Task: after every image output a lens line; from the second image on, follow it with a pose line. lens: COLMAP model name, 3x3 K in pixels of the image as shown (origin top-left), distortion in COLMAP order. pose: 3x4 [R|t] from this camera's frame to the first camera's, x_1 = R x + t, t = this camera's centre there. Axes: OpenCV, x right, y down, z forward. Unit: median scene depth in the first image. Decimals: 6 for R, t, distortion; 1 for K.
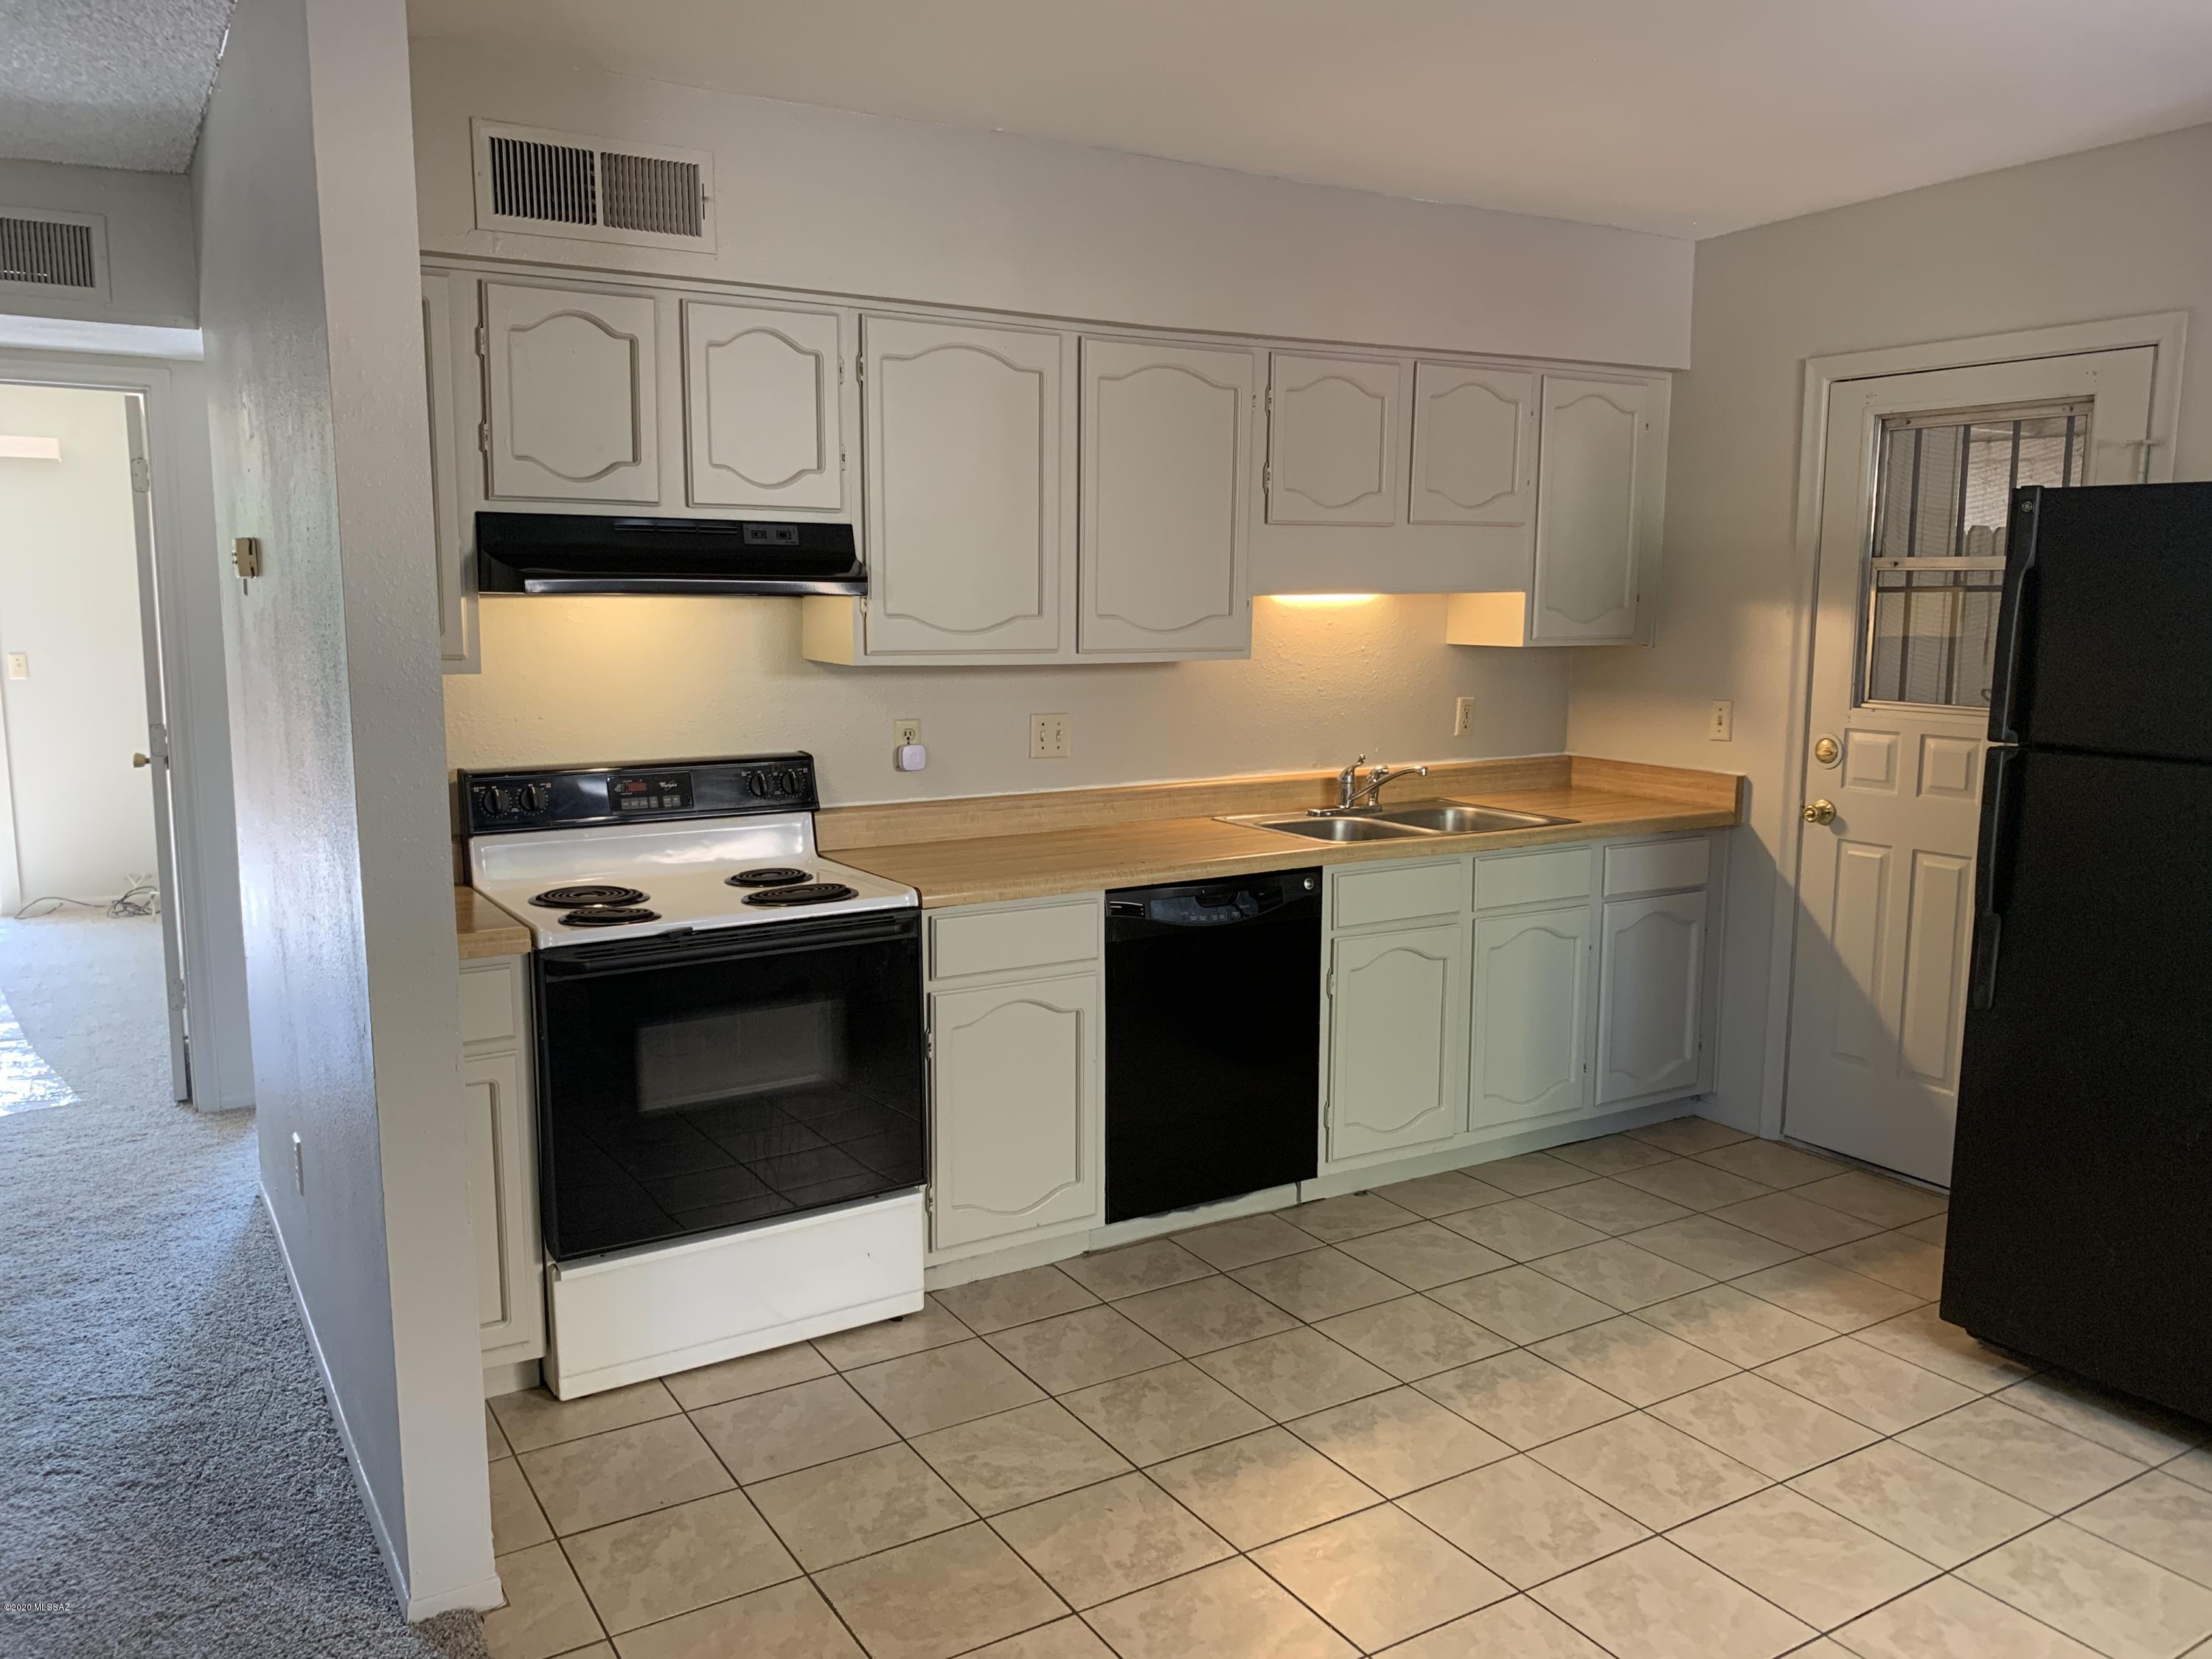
lens RADIAL K [[1693.5, 0, 1122.2], [0, 1693.5, 820.3], [0, 0, 1]] dist [0.032666, -0.038049]
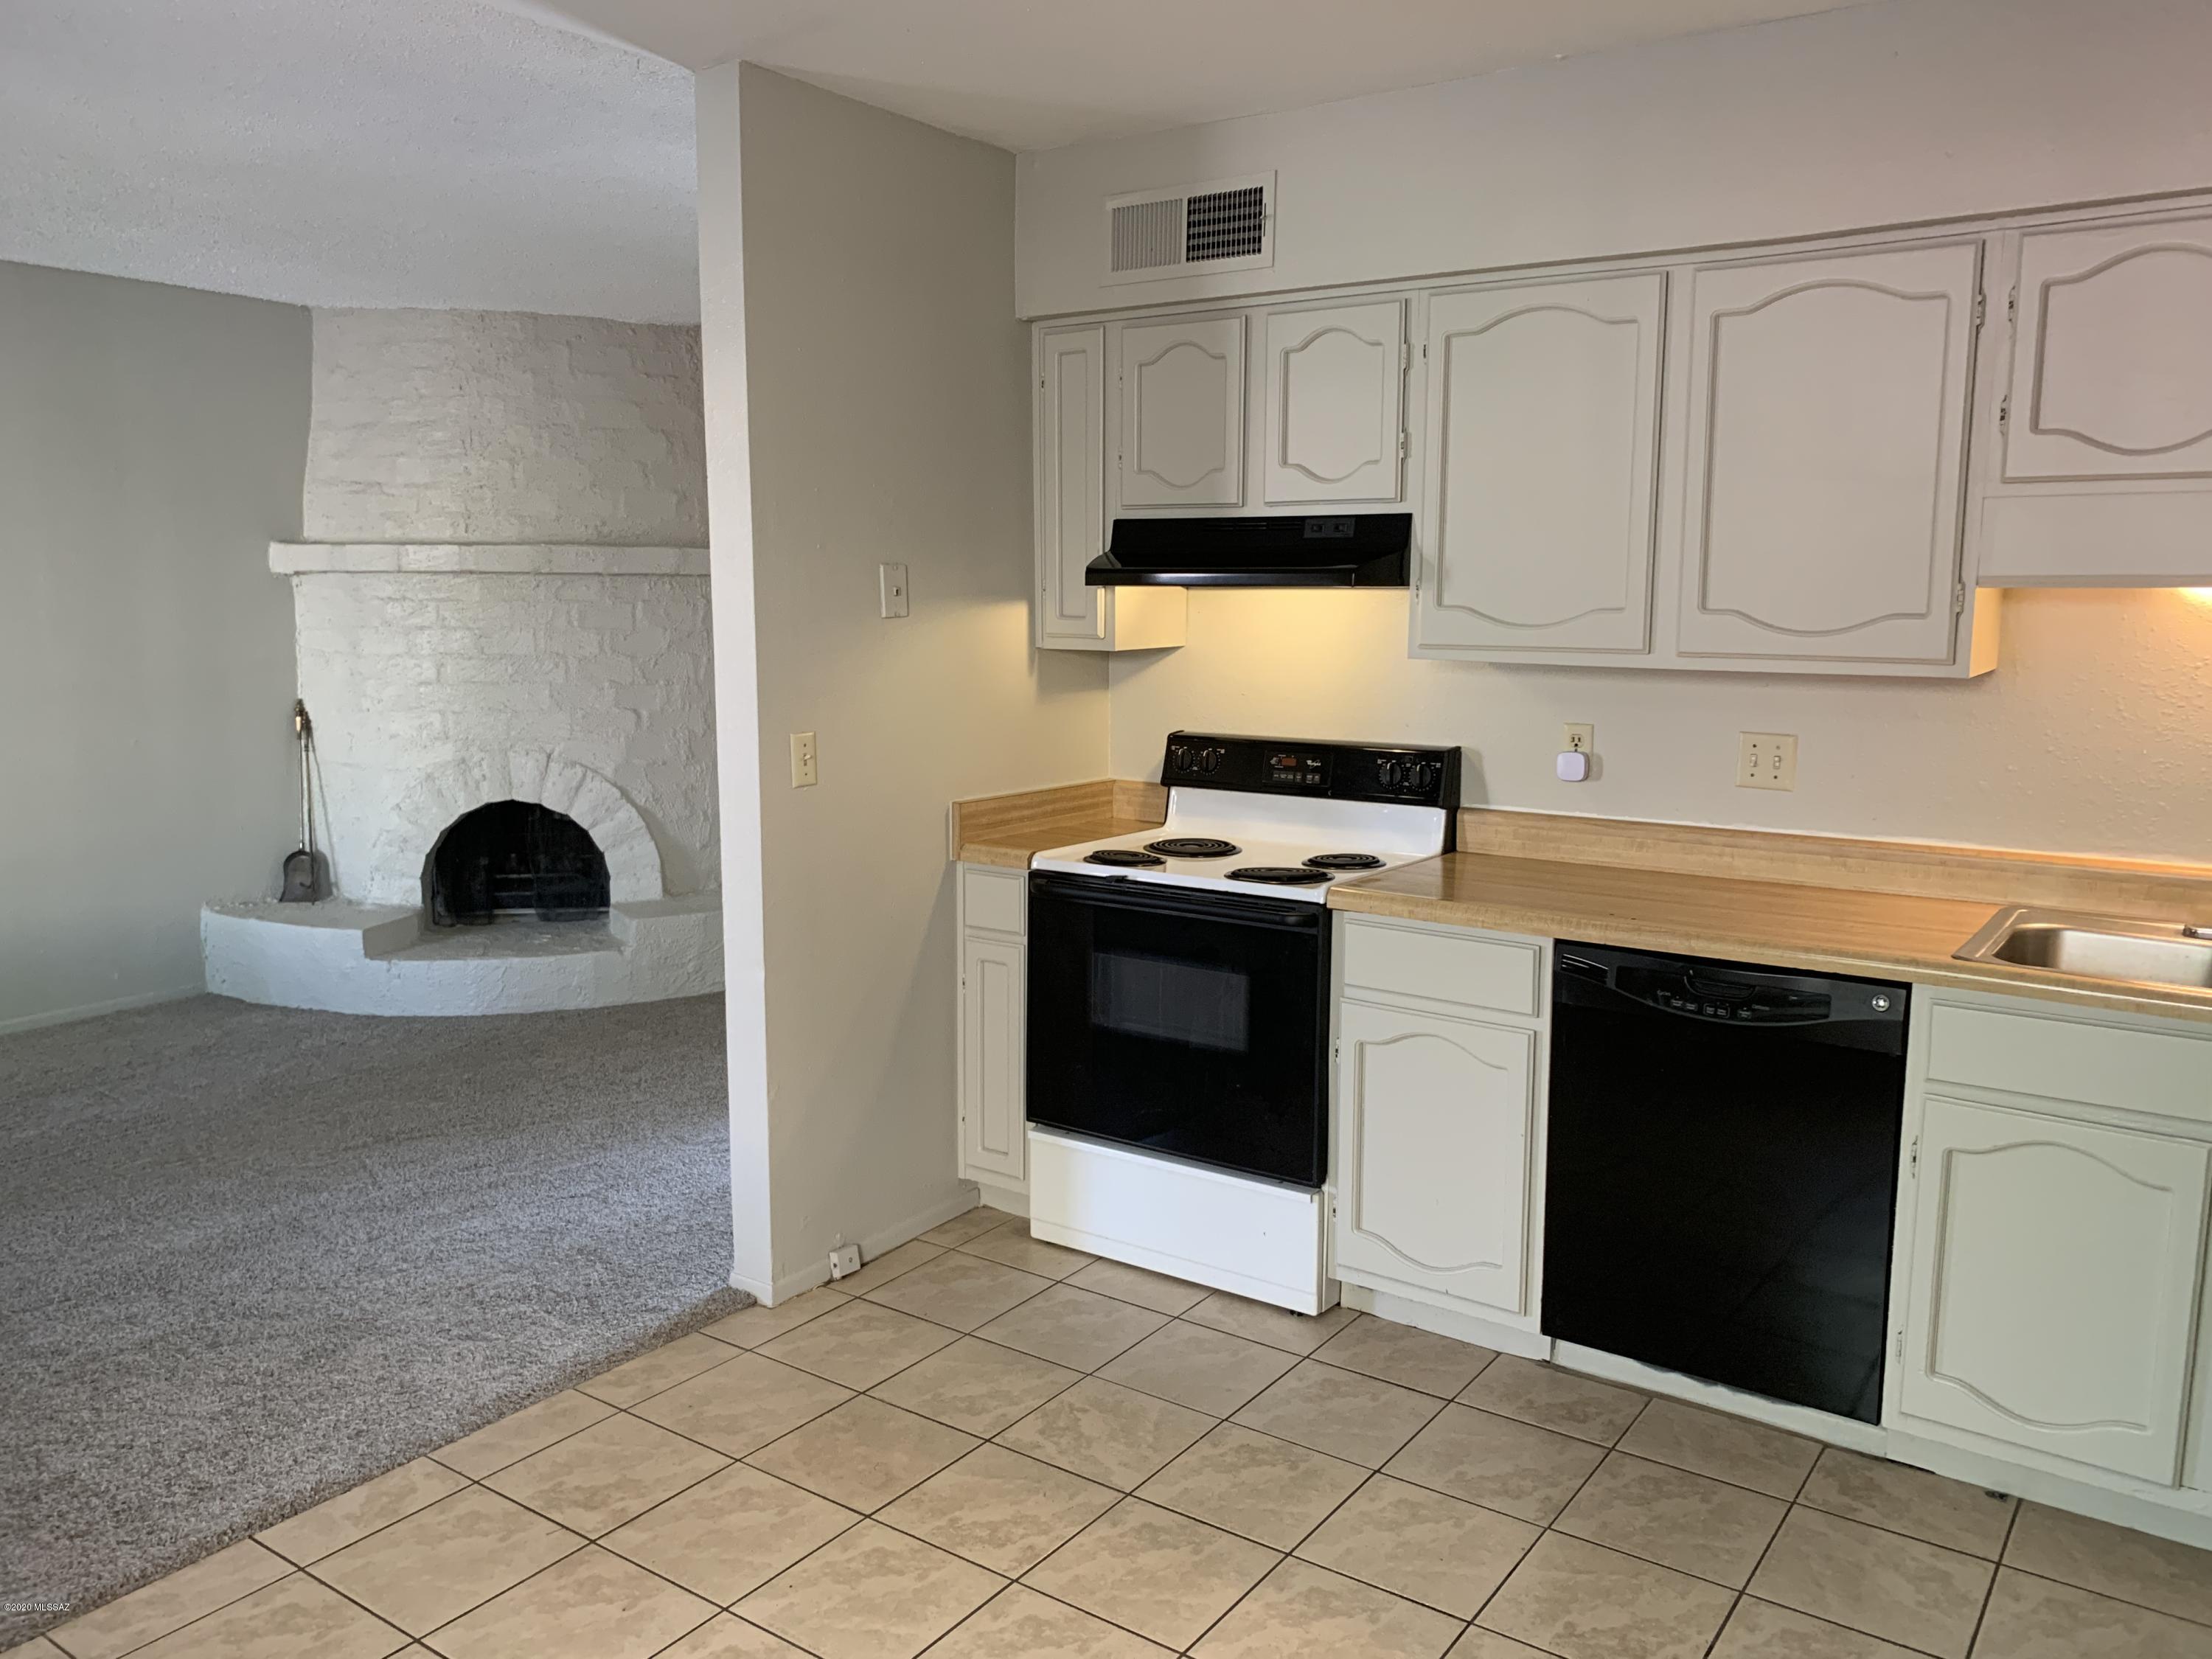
lens RADIAL K [[1693.5, 0, 1128.9], [0, 1693.5, 818.3], [0, 0, 1]] dist [0.032666, -0.038049]
pose [[0.386984, 0.128484, -0.913091, 0.709124], [-0.124448, 0.988462, 0.086346, -0.067995], [0.913650, 0.080218, 0.398509, 0.493543]]
